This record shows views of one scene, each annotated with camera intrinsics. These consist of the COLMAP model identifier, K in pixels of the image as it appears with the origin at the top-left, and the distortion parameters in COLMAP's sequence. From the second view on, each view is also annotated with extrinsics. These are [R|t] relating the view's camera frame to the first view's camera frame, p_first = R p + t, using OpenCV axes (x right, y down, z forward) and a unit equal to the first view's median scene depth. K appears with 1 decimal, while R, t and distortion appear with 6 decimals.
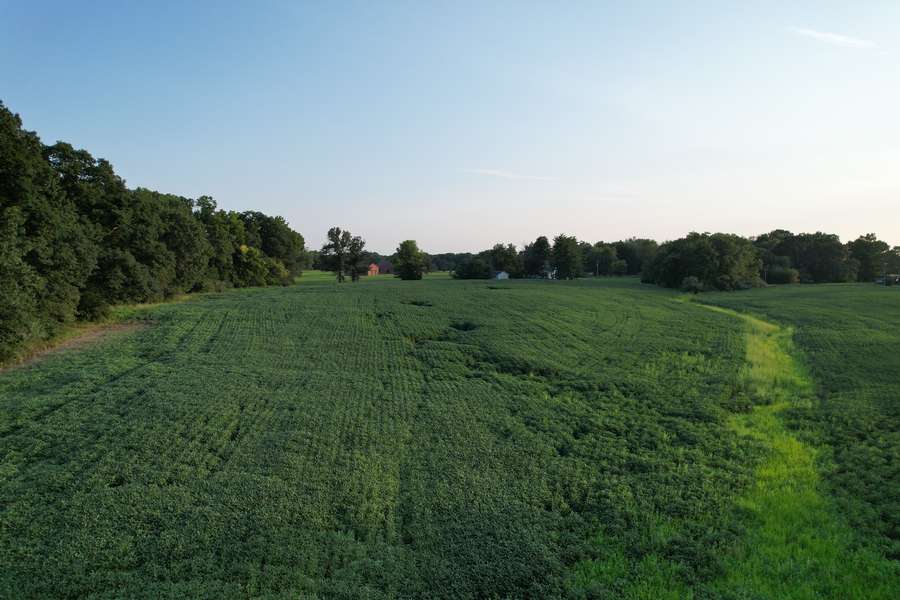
lens RADIAL K [[568.1, 0, 450.6], [0, 568.1, 298.0], [0, 0, 1]] dist [-0.039930, 0.045143]
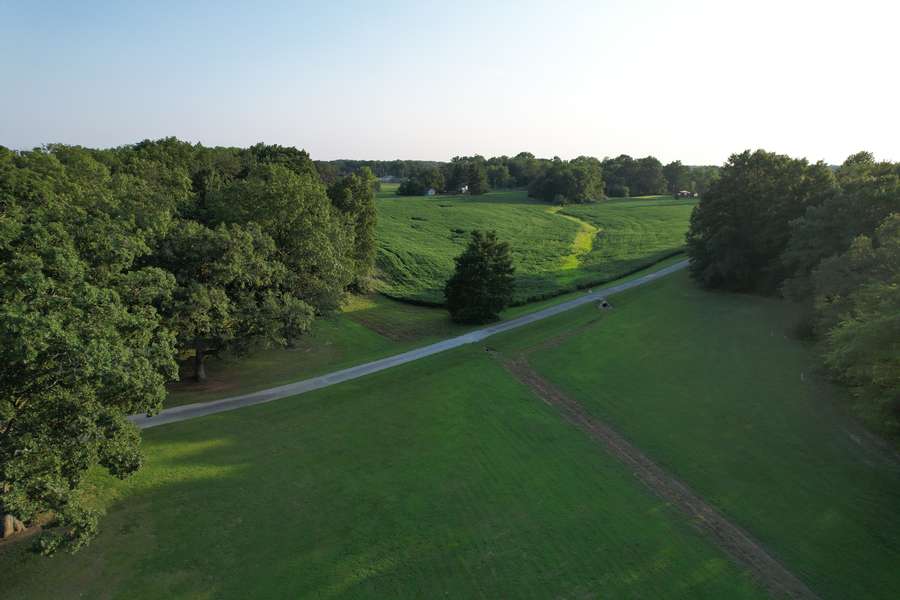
lens RADIAL K [[568.1, 0, 449.3], [0, 568.1, 300.6], [0, 0, 1]] dist [-0.039930, 0.045143]
pose [[0.979366, -0.043954, 0.197256, -0.182797], [0.008227, 0.983924, 0.178398, -0.031192], [-0.201926, -0.173094, 0.963983, -0.468005]]
